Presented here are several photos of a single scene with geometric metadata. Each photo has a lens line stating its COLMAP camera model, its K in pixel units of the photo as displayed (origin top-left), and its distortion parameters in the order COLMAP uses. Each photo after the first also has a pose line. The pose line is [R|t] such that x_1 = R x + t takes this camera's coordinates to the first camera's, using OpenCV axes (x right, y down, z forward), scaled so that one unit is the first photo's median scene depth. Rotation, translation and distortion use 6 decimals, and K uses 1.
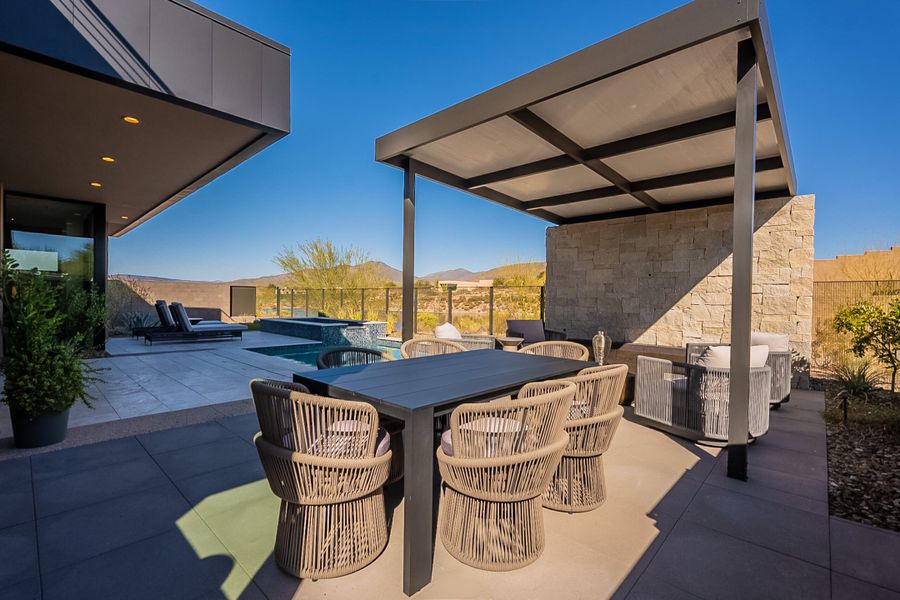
lens RADIAL K [[397.3, 0, 450.3], [0, 397.3, 302.6], [0, 0, 1]] dist [-0.001336, 0.000160]
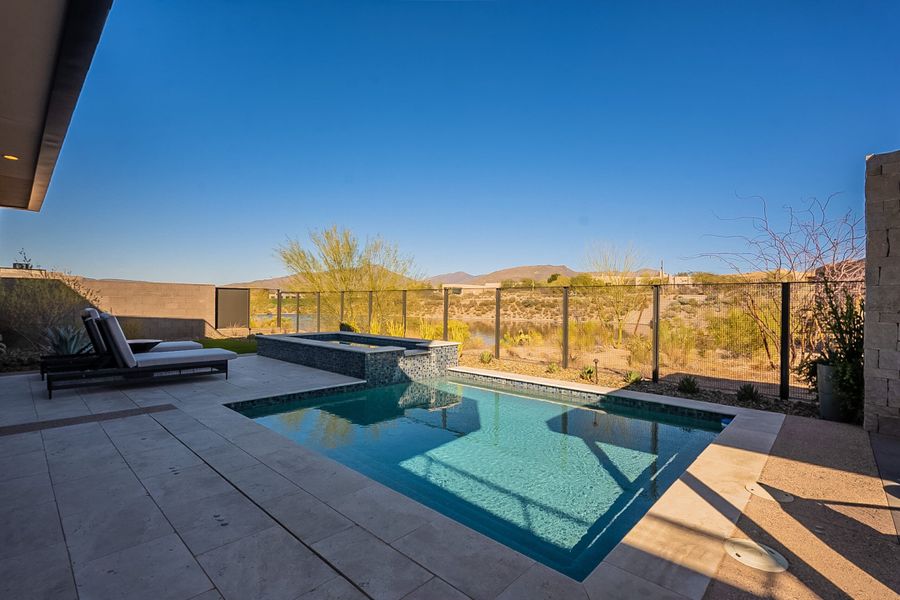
lens RADIAL K [[412.6, 0, 451.7], [0, 412.6, 303.6], [0, 0, 1]] dist [-0.003392, -0.000781]
pose [[0.999996, -0.002258, 0.001659, -0.177616], [0.002271, 0.999962, -0.008397, -0.007248], [-0.001640, 0.008401, 0.999963, 0.356233]]
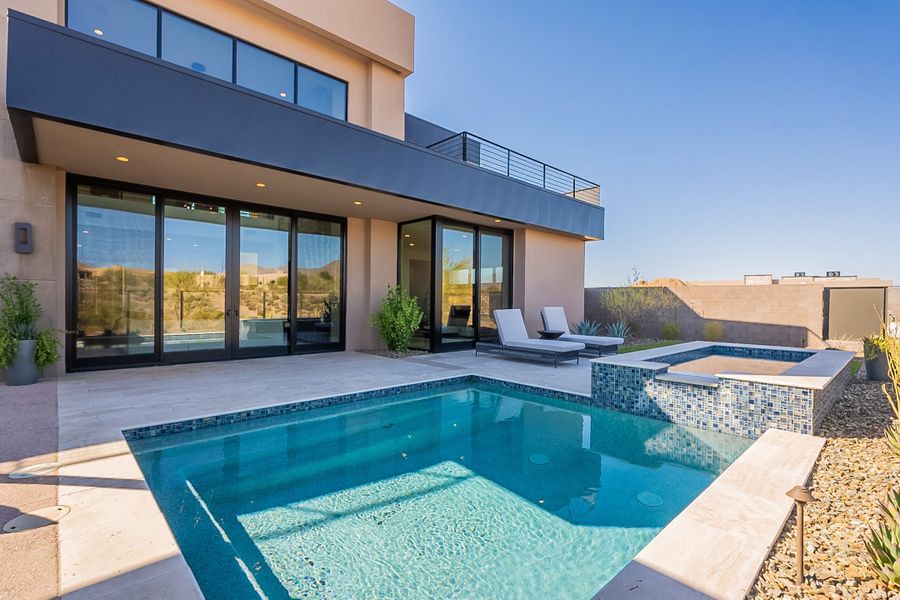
lens RADIAL K [[420.2, 0, 445.9], [0, 420.2, 304.1], [0, 0, 1]] dist [-0.001831, -0.000136]
pose [[-0.061949, -0.006162, -0.998060, 0.173692], [-0.022719, 0.999731, -0.004762, -0.002522], [0.997821, 0.022380, -0.062072, 0.775285]]
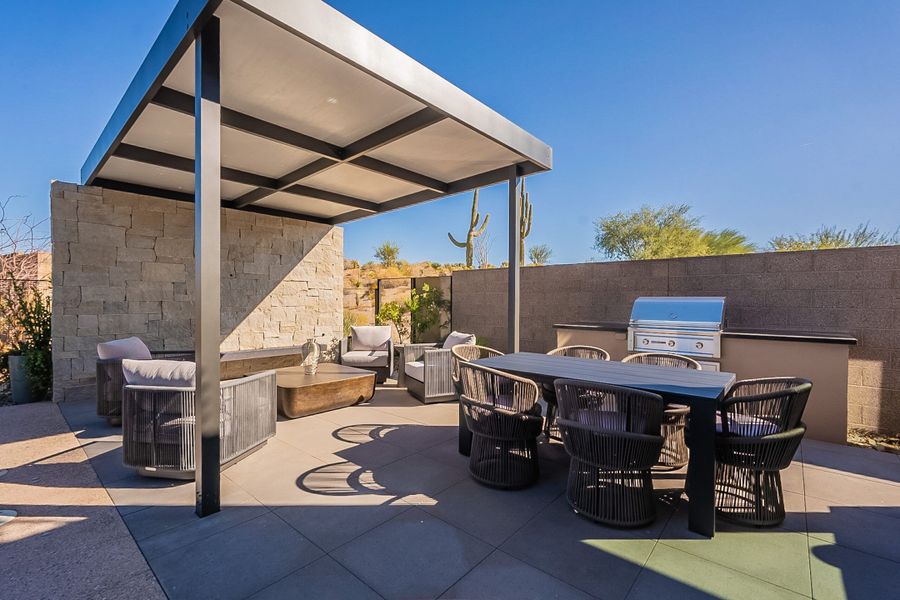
lens RADIAL K [[397.3, 0, 450.3], [0, 397.3, 302.6], [0, 0, 1]] dist [-0.001336, 0.000160]
pose [[-0.034630, -0.022227, 0.999153, -0.251592], [0.004405, 0.999740, 0.022393, -0.014440], [-0.999390, 0.005177, -0.034524, 0.305726]]
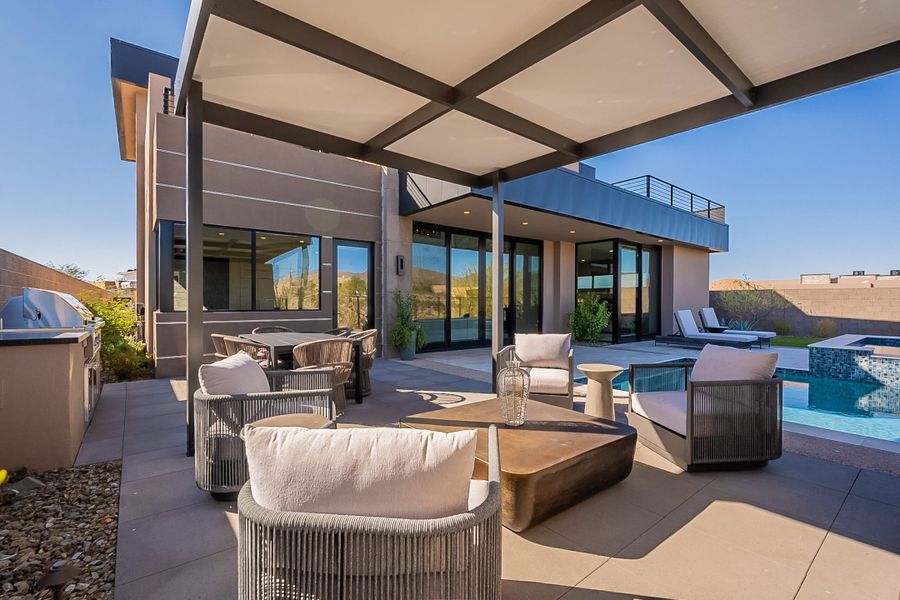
lens RADIAL K [[397.3, 0, 450.3], [0, 397.3, 302.6], [0, 0, 1]] dist [-0.001336, 0.000160]
pose [[-0.142562, -0.009611, -0.989739, 0.408309], [-0.017108, 0.999827, -0.007244, -0.000849], [0.989638, 0.015900, -0.142701, 0.435341]]
